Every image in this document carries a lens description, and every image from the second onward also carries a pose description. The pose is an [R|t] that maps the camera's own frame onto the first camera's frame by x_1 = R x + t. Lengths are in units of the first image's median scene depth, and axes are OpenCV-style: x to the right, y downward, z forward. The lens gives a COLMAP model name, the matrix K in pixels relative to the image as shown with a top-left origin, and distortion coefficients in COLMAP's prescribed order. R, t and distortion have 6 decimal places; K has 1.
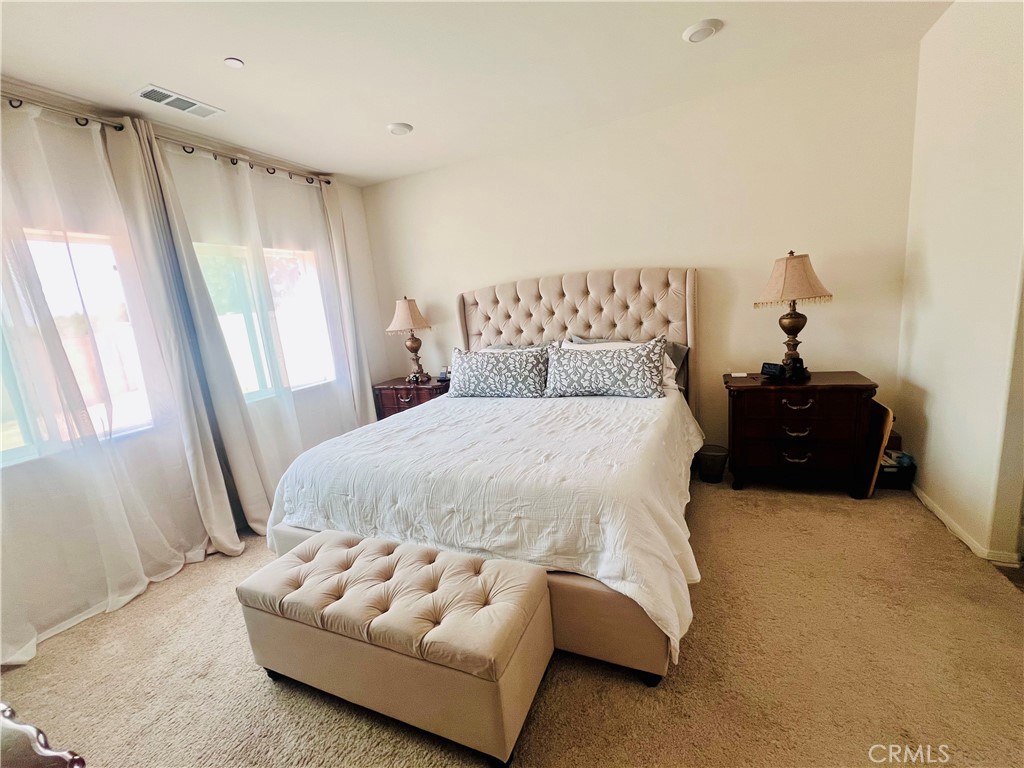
lens RADIAL K [[417.1, 0, 510.1], [0, 417.1, 380.2], [0, 0, 1]] dist [-0.001840, 0.000409]
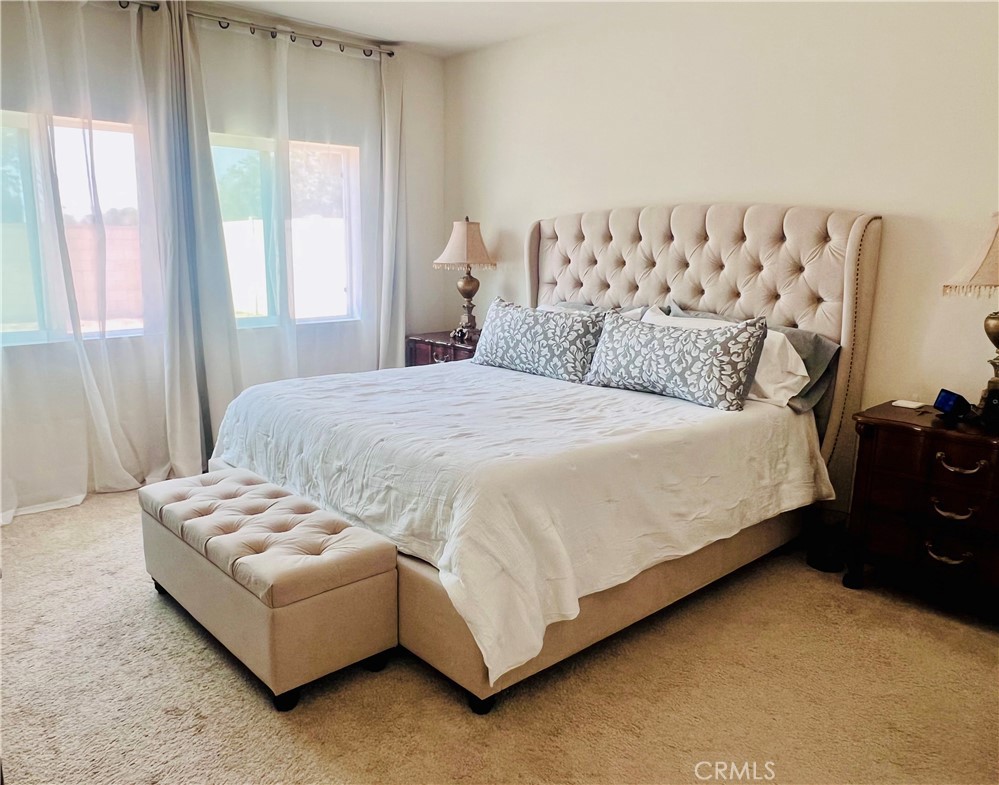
lens RADIAL K [[745.8, 0, 499.7], [0, 745.8, 391.6], [0, 0, 1]] dist [0.006132, -0.006021]
pose [[0.909002, 0.179583, -0.376119, 0.447129], [-0.166926, 0.983740, 0.066274, -0.004175], [0.381905, 0.002541, 0.924198, -0.199632]]
